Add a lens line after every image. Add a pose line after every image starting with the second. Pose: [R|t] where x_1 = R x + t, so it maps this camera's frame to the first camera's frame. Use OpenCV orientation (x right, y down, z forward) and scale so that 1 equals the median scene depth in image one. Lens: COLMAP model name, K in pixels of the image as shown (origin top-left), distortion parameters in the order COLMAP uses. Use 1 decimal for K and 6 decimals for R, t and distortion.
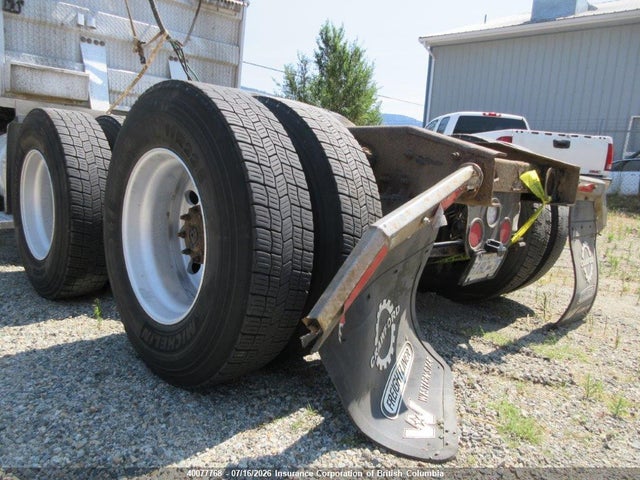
lens RADIAL K [[474.7, 0, 320.0], [0, 474.7, 240.0], [0, 0, 1]] dist [0.023204, -0.004210]
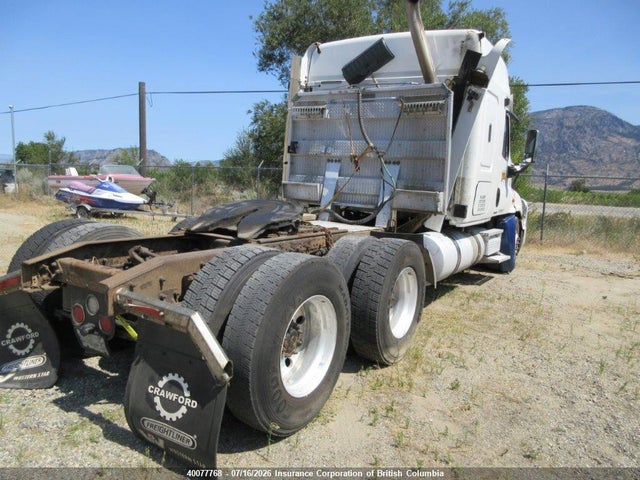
lens RADIAL K [[483.9, 0, 321.2], [0, 483.9, 233.9], [0, 0, 1]] dist [0.014947, 0.006868]
pose [[0.230596, 0.063275, -0.970990, 1.945965], [-0.184864, 0.982558, 0.020127, -0.429055], [0.955328, 0.174860, 0.238271, 1.284617]]
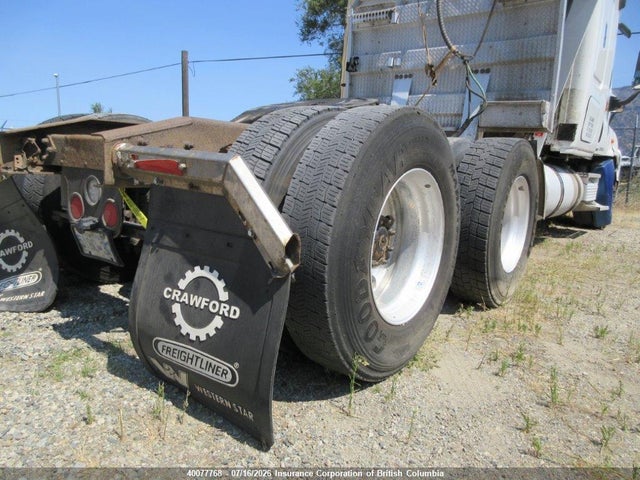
lens RADIAL K [[483.9, 0, 321.2], [0, 483.9, 233.9], [0, 0, 1]] dist [0.014947, 0.006868]
pose [[0.148534, 0.096390, -0.984198, 1.469961], [-0.191515, 0.979200, 0.066997, -0.133240], [0.970185, 0.178537, 0.163905, 1.327742]]
